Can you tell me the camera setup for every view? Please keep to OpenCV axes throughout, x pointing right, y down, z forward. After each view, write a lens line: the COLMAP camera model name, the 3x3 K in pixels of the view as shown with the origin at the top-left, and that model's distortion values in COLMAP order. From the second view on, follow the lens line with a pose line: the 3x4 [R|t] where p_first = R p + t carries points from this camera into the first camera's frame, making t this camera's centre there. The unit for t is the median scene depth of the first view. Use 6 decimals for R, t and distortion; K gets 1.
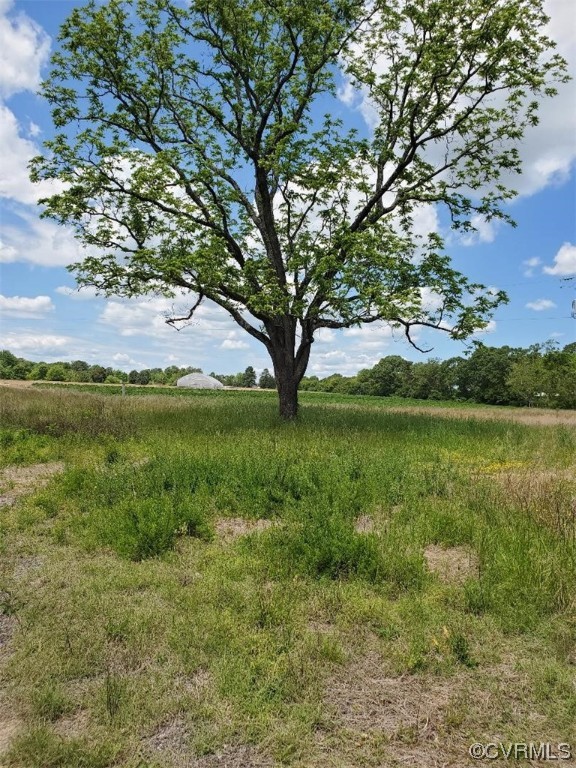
lens RADIAL K [[608.6, 0, 288.1], [0, 608.6, 374.9], [0, 0, 1]] dist [0.046084, -0.000254]
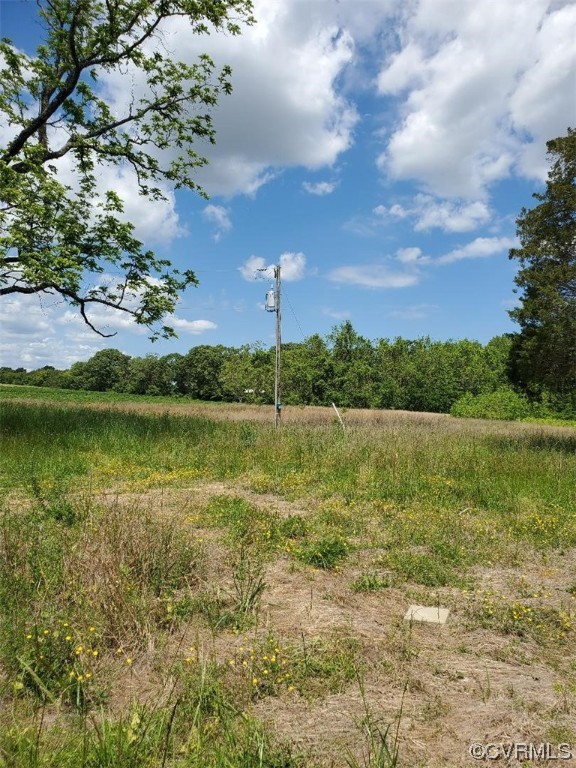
lens RADIAL K [[573.6, 0, 288.0], [0, 573.6, 384.0], [0, 0, 1]] dist [-0.000715, -0.001422]
pose [[0.902674, 0.019473, 0.429884, 0.118530], [-0.027934, 0.999520, 0.013378, 0.011442], [-0.429417, -0.024084, 0.902785, 0.179857]]
